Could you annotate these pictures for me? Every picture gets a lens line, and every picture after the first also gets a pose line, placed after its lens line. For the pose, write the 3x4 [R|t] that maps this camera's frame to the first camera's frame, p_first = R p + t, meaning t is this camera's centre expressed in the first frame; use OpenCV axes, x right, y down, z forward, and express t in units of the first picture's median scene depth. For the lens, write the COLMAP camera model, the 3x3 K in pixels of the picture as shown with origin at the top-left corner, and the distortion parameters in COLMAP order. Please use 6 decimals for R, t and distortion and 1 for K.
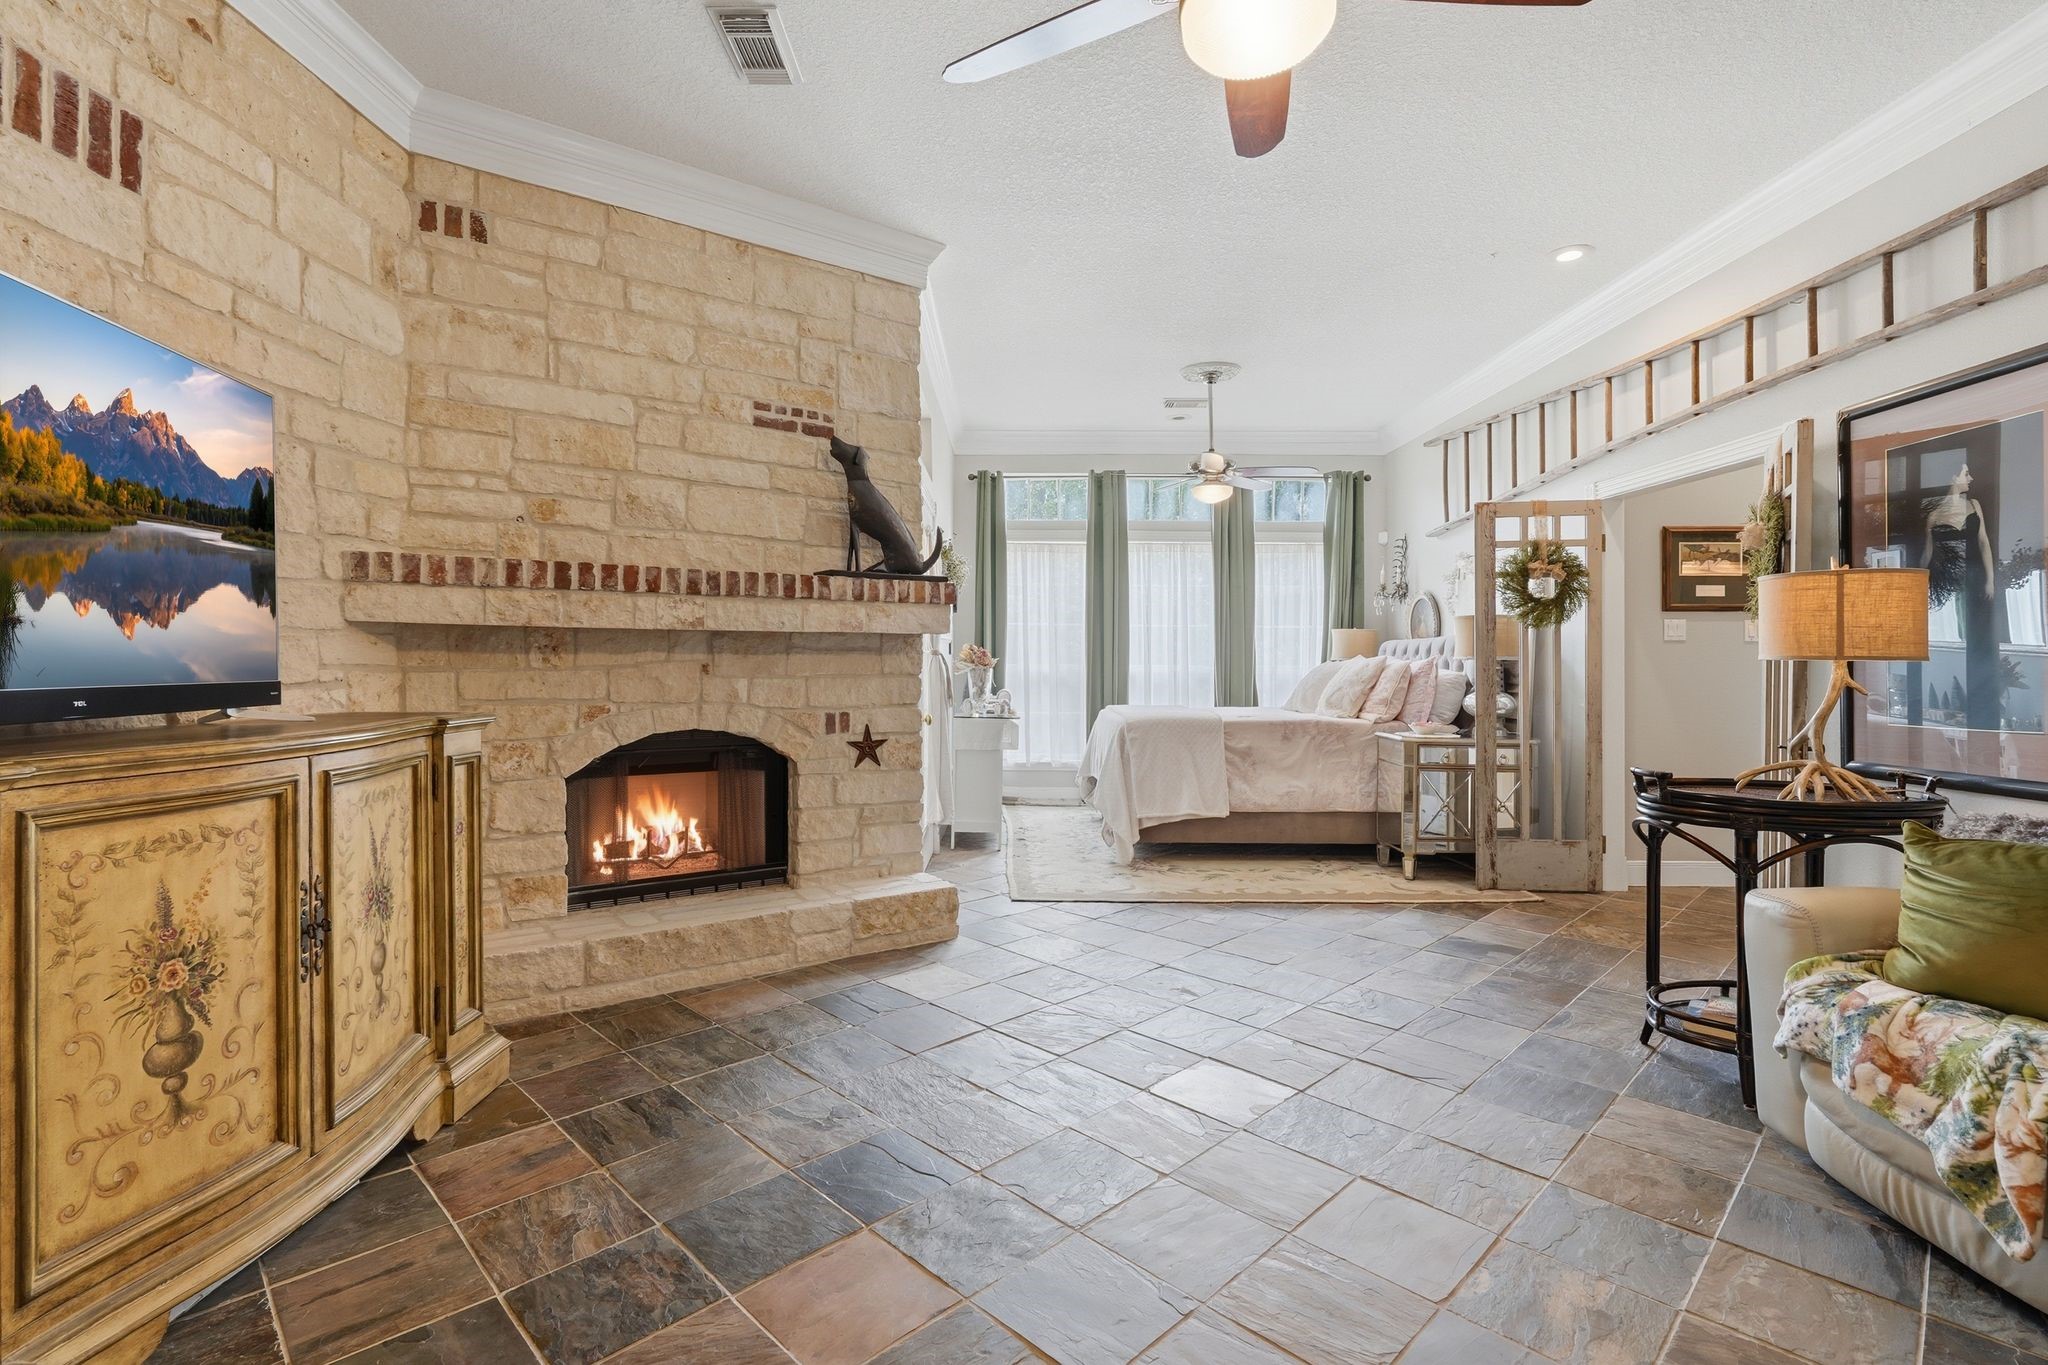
lens RADIAL K [[910.9, 0, 1009.8], [0, 910.9, 662.3], [0, 0, 1]] dist [-0.009880, 0.000509]
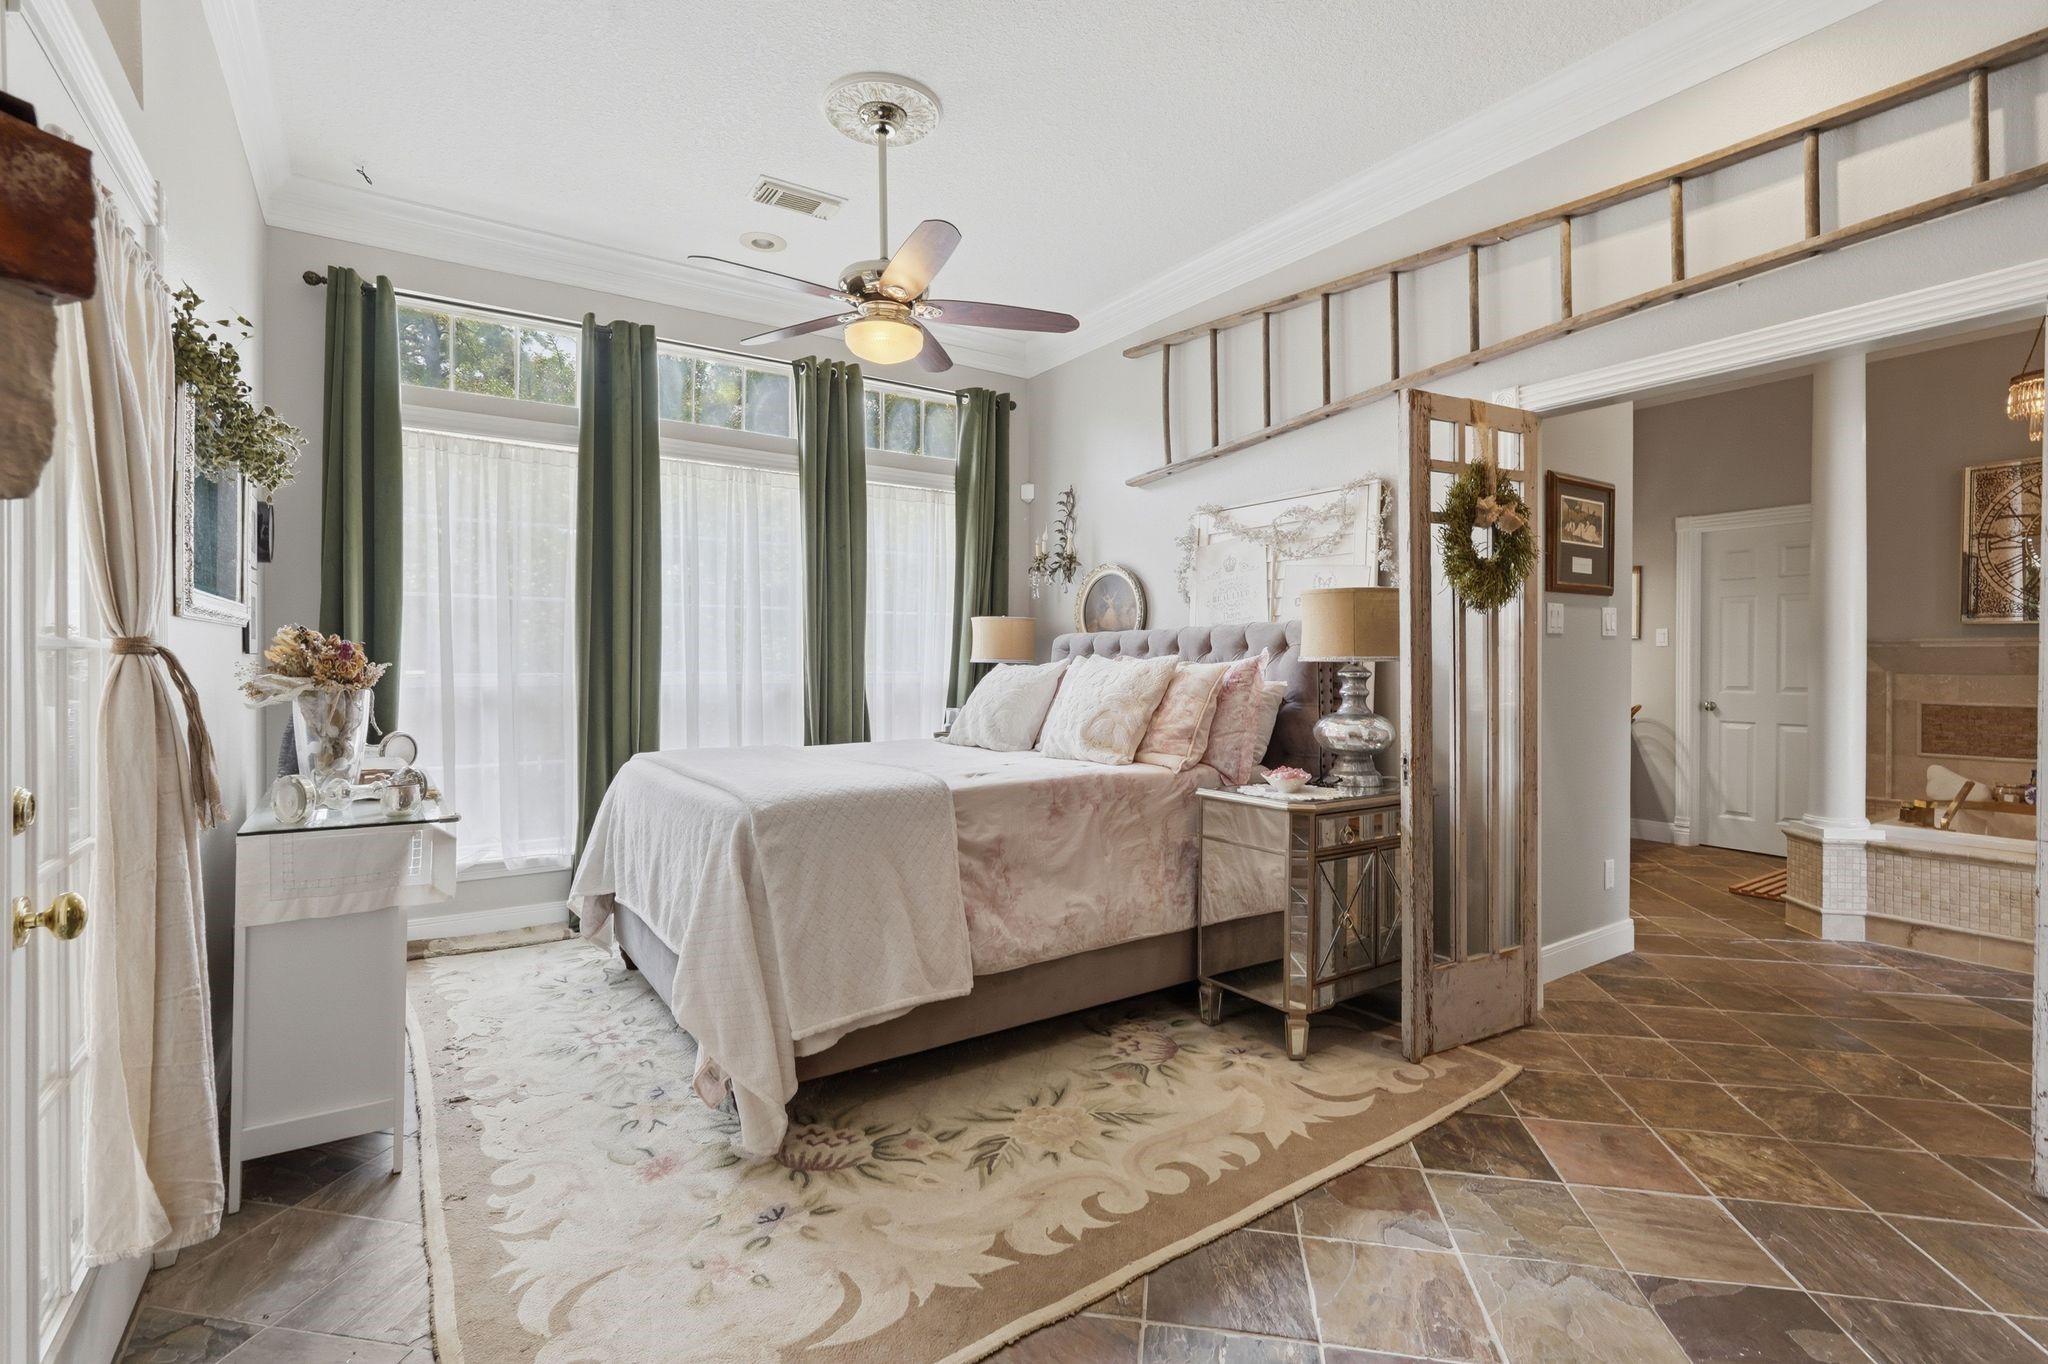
lens RADIAL K [[910.9, 0, 1009.8], [0, 910.9, 661.8], [0, 0, 1]] dist [-0.009880, 0.000509]
pose [[0.823099, -0.004514, 0.567880, -0.015964], [0.005412, 0.999985, 0.000105, -0.003924], [-0.567872, 0.002987, 0.823112, 0.580857]]
